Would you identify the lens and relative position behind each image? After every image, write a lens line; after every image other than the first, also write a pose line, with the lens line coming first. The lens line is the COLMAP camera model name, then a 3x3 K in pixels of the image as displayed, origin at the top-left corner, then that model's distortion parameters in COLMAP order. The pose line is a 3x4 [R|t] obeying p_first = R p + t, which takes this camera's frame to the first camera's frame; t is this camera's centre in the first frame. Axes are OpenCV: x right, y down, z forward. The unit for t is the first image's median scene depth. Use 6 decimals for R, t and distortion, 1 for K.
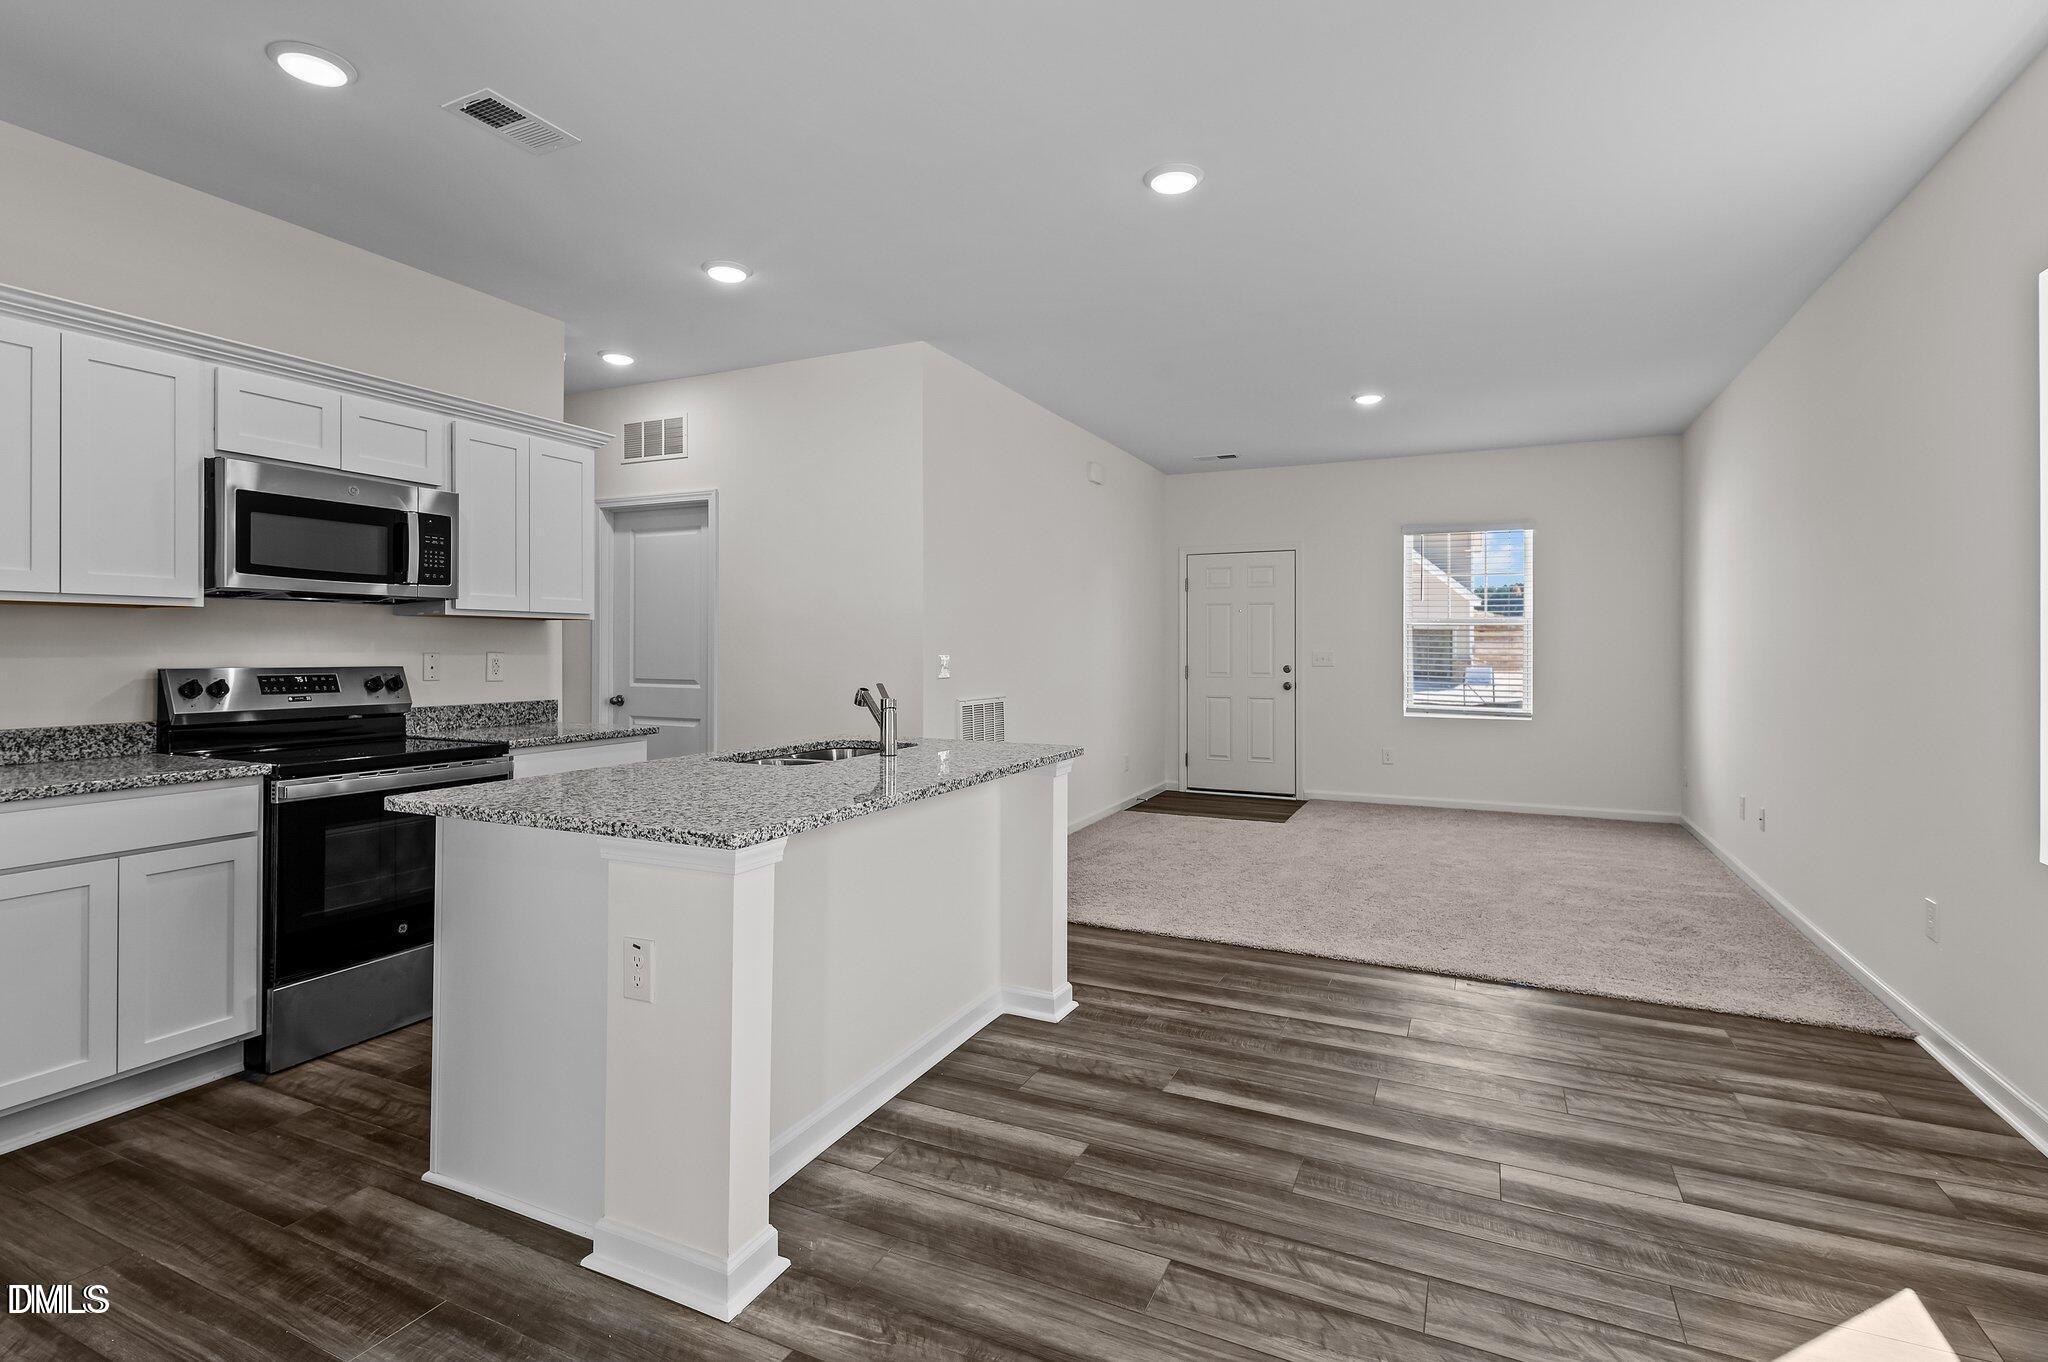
lens RADIAL K [[986.9, 0, 1020.4], [0, 986.9, 662.7], [0, 0, 1]] dist [0.010601, 0.000337]
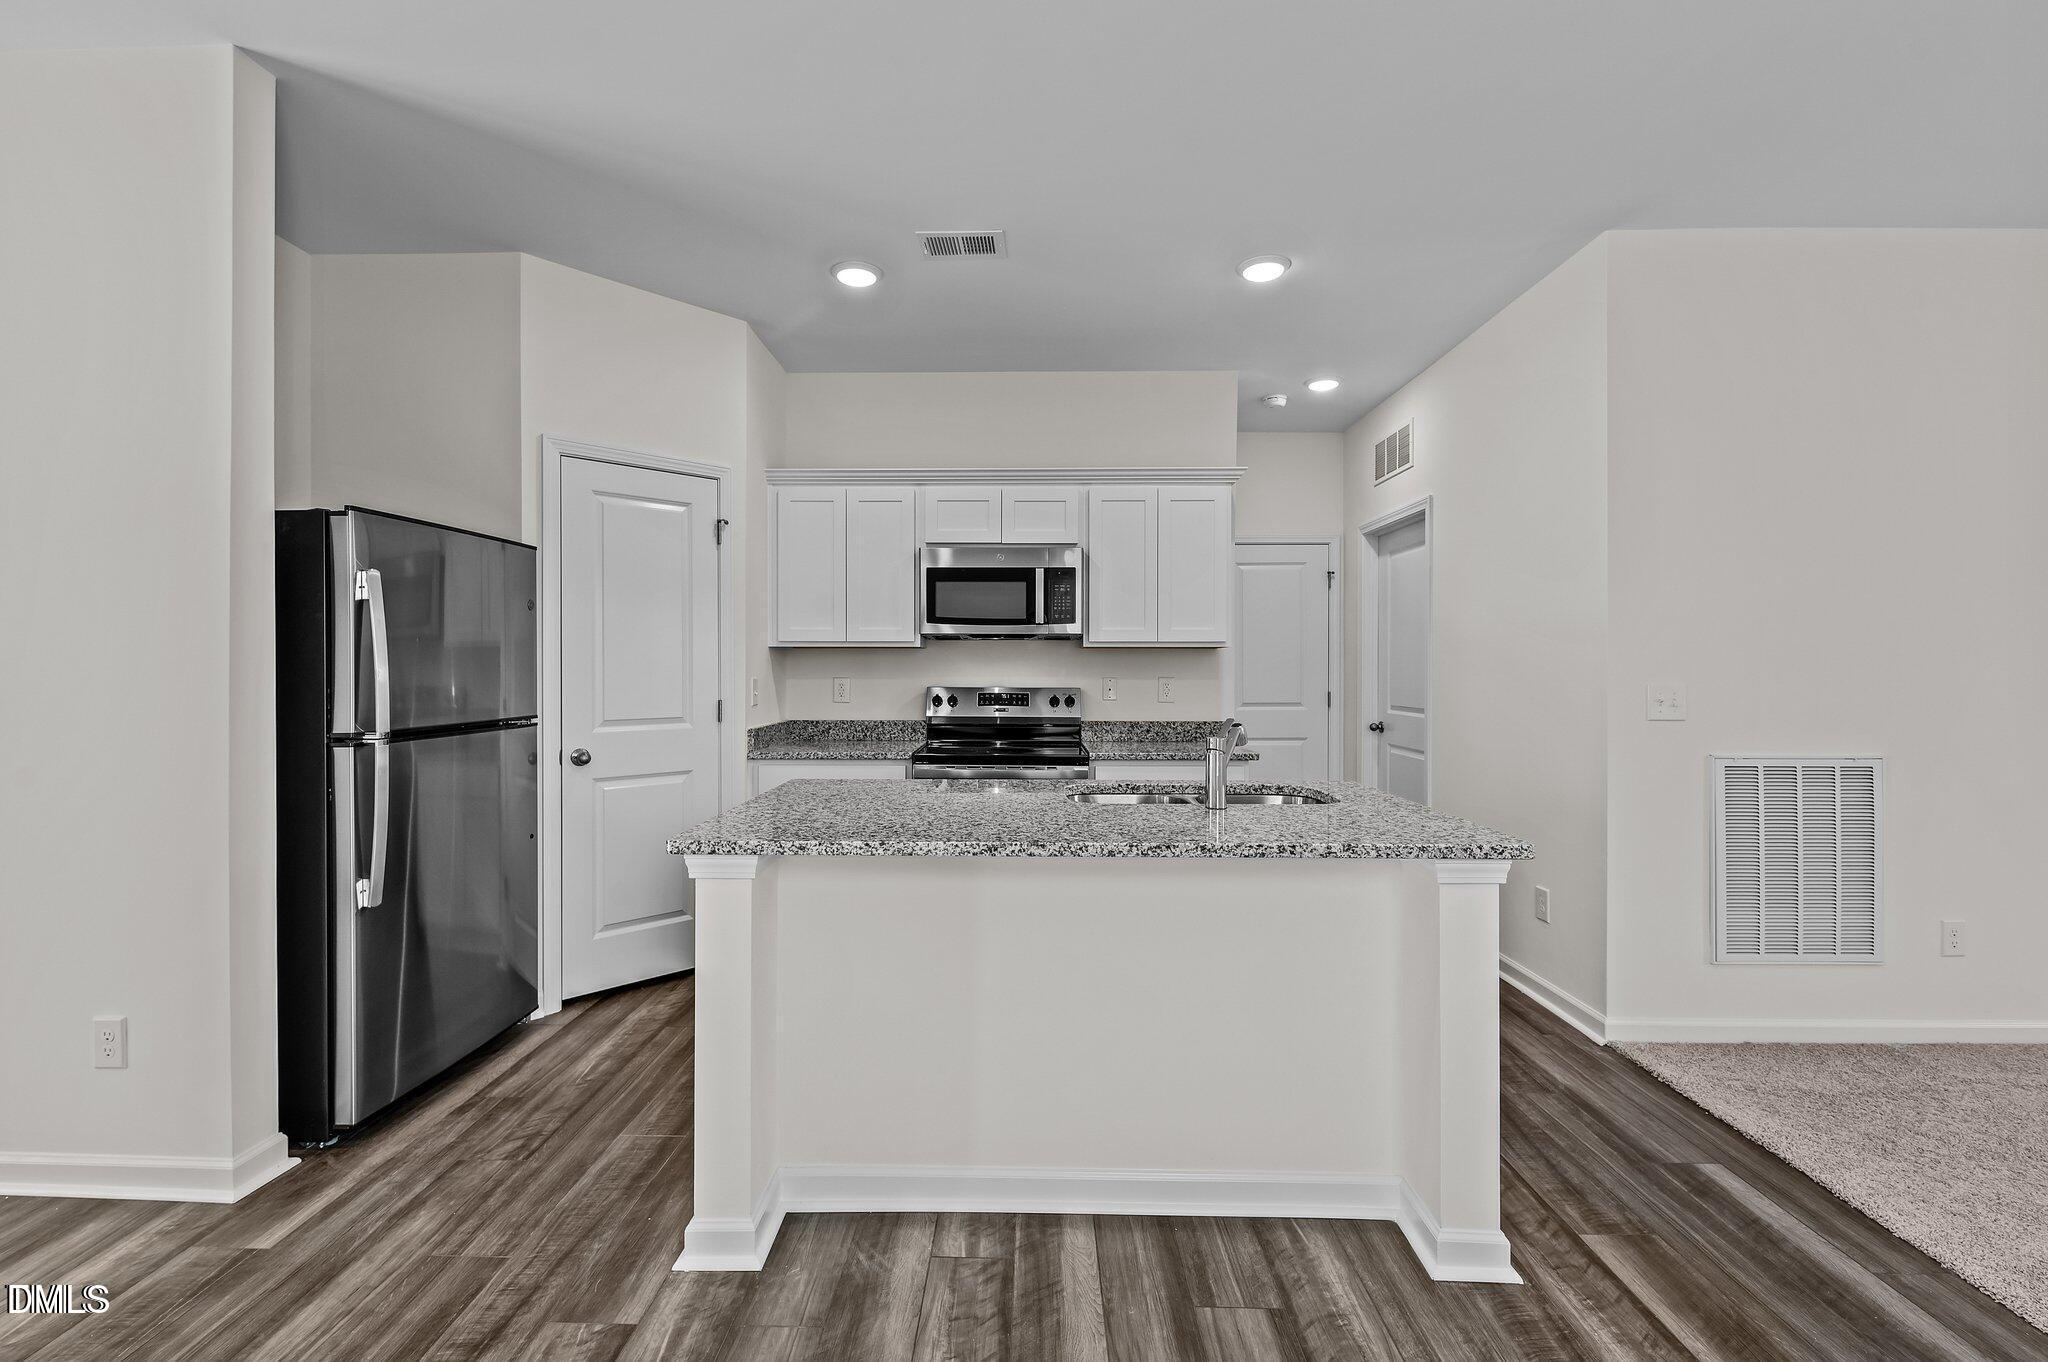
lens RADIAL K [[896.1, 0, 1021.3], [0, 896.1, 673.7], [0, 0, 1]] dist [0.001683, -0.001942]
pose [[0.396457, 0.002256, -0.918051, 0.437168], [-0.013961, 0.999896, -0.003571, -0.010439], [0.917947, 0.014233, 0.396447, 0.517376]]
